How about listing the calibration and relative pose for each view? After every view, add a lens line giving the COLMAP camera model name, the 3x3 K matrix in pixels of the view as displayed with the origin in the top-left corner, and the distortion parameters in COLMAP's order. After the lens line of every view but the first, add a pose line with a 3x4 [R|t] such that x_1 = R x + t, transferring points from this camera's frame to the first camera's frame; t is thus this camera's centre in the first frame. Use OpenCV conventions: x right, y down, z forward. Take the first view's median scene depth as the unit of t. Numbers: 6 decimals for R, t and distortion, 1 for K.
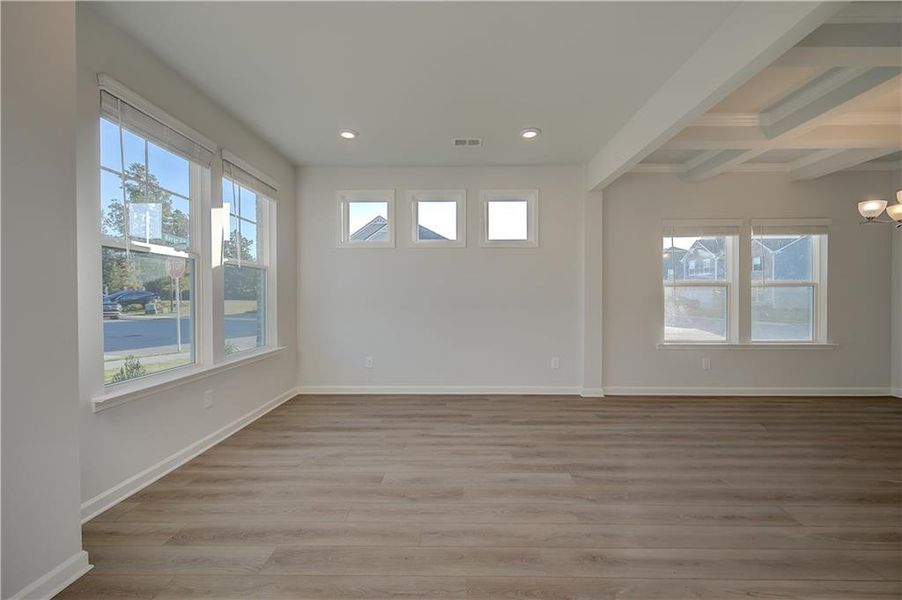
lens RADIAL K [[370.0, 0, 451.0], [0, 370.0, 300.0], [0, 0, 1]] dist [0.002565, 0.000023]
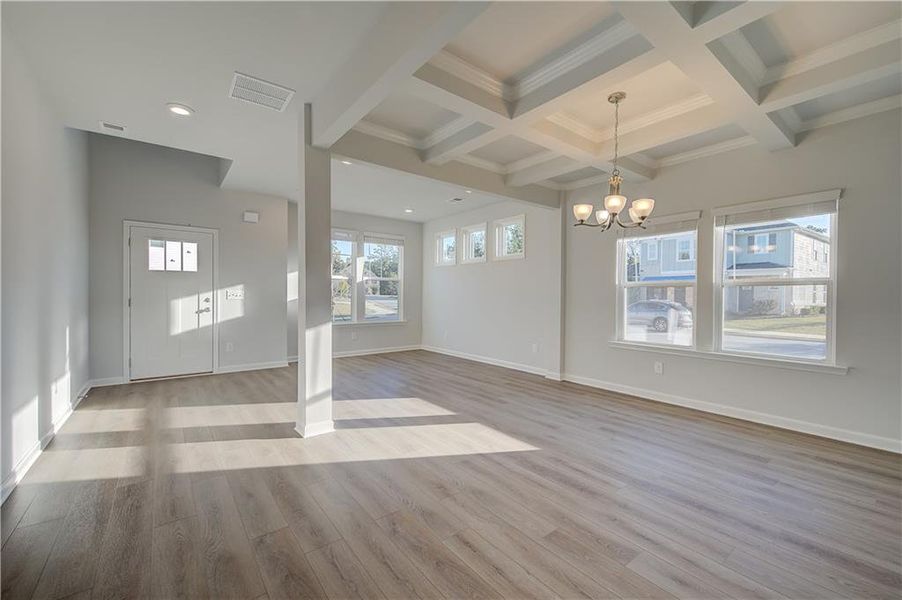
lens RADIAL K [[370.0, 0, 451.0], [0, 370.0, 300.0], [0, 0, 1]] dist [0.002565, 0.000023]
pose [[0.627134, 0.016148, -0.778744, 1.106186], [-0.017520, 0.999825, 0.006623, 0.000026], [0.778714, 0.009490, 0.627307, -0.021002]]
